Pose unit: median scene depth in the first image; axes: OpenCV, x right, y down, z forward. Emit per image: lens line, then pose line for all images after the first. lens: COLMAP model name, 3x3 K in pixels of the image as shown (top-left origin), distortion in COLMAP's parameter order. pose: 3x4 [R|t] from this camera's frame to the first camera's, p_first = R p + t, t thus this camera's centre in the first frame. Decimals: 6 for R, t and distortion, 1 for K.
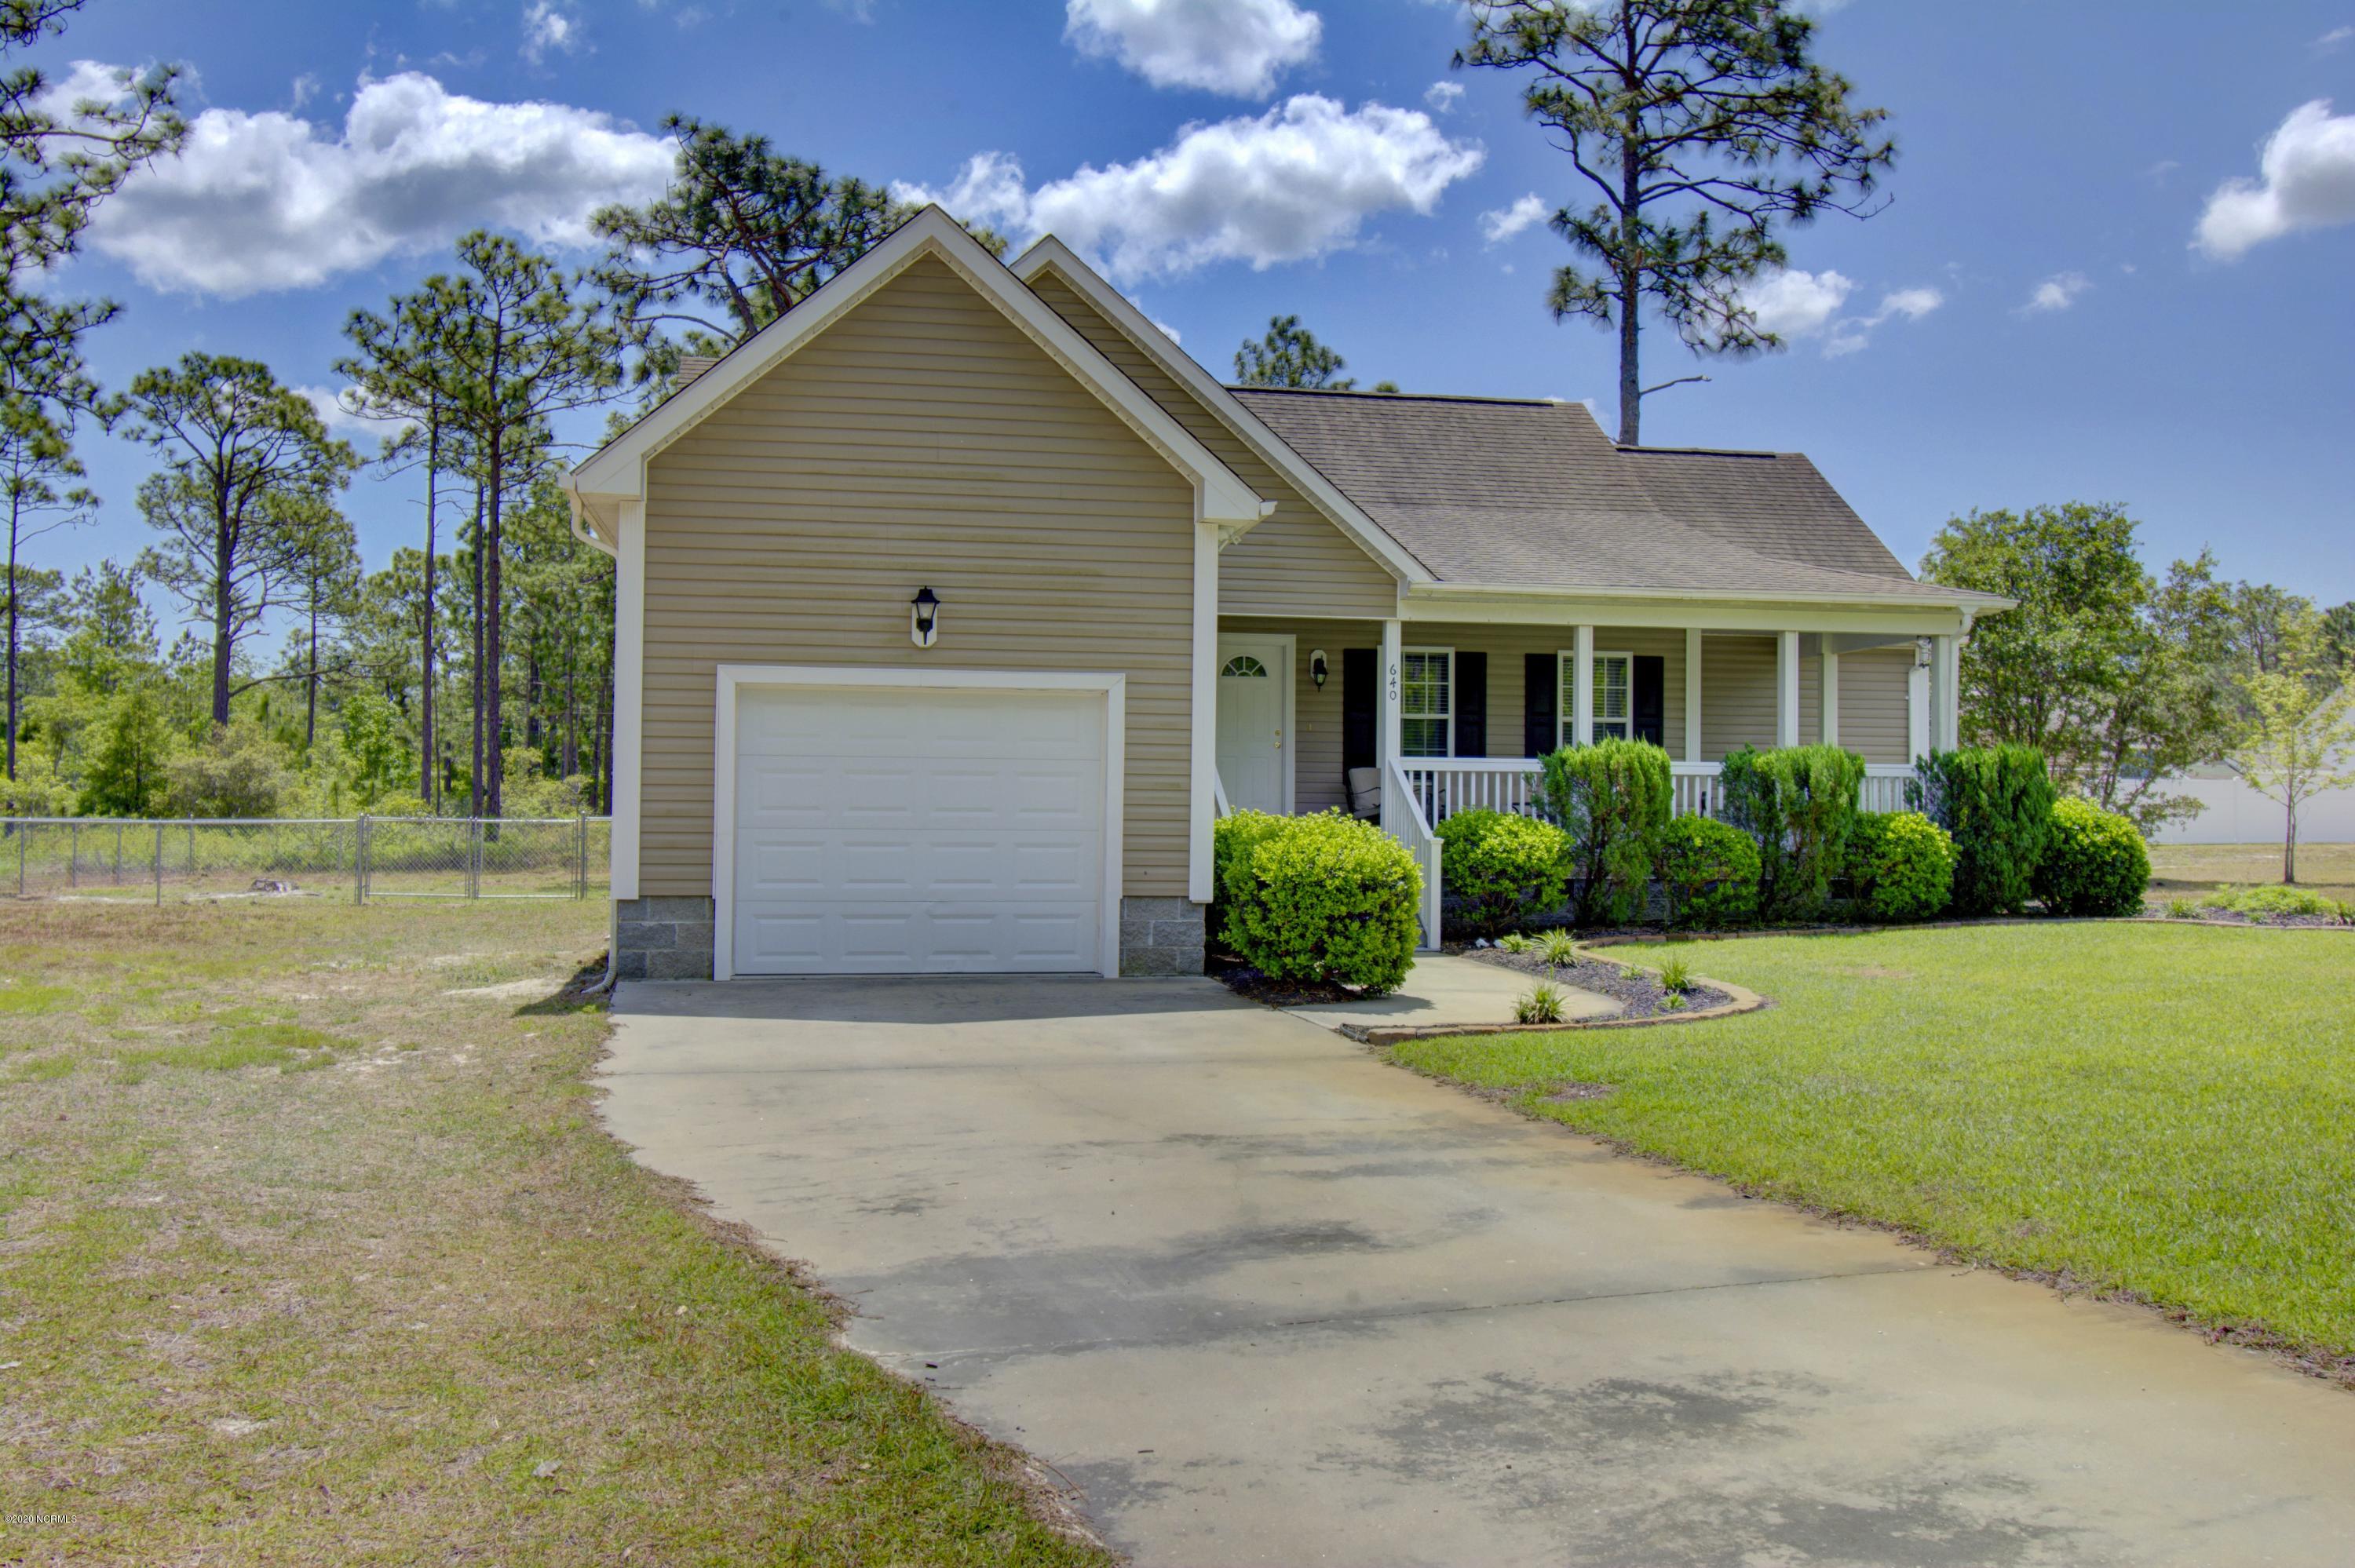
lens RADIAL K [[1930.5, 0, 1170.8], [0, 1930.5, 782.2], [0, 0, 1]] dist [-0.020704, 0.056018]
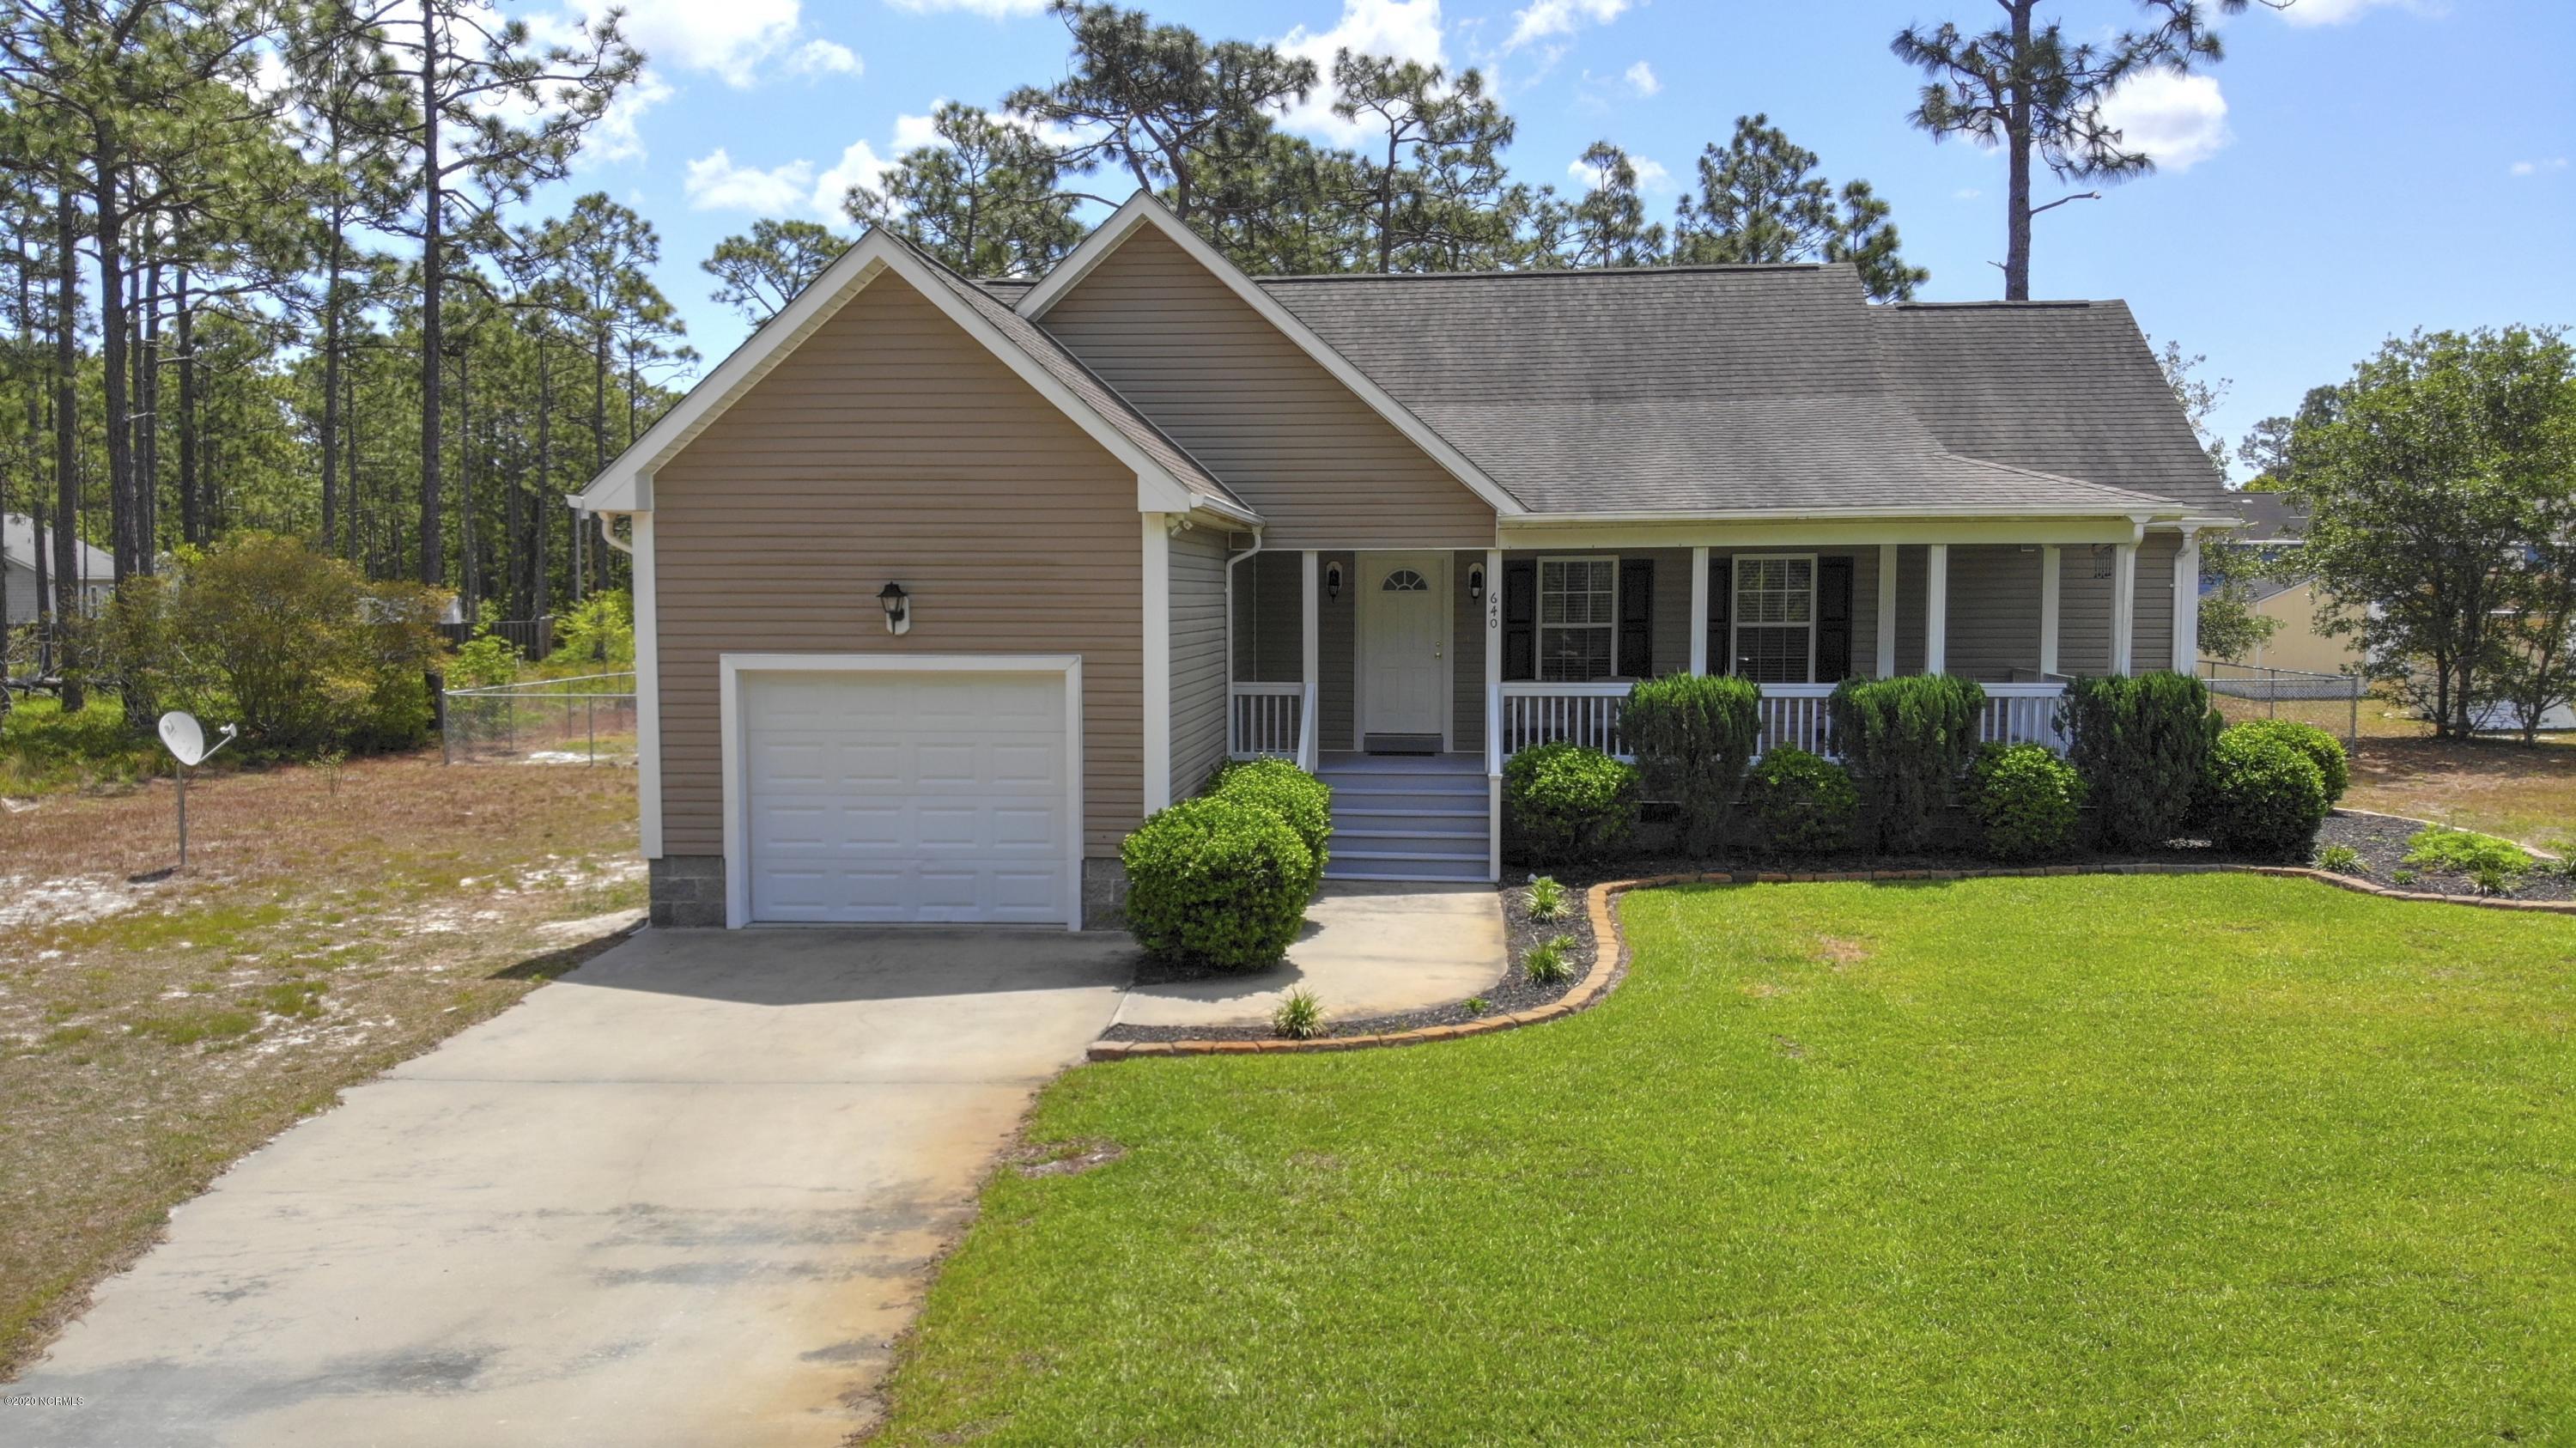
lens RADIAL K [[1879.1, 0, 1288.0], [0, 1879.1, 724.0], [0, 0, 1]] dist [0.132215, -0.319003]
pose [[0.962700, 0.009375, -0.270408, 0.274120], [0.015097, 0.995981, 0.088280, -0.079727], [0.270149, -0.089069, 0.958690, 0.011827]]
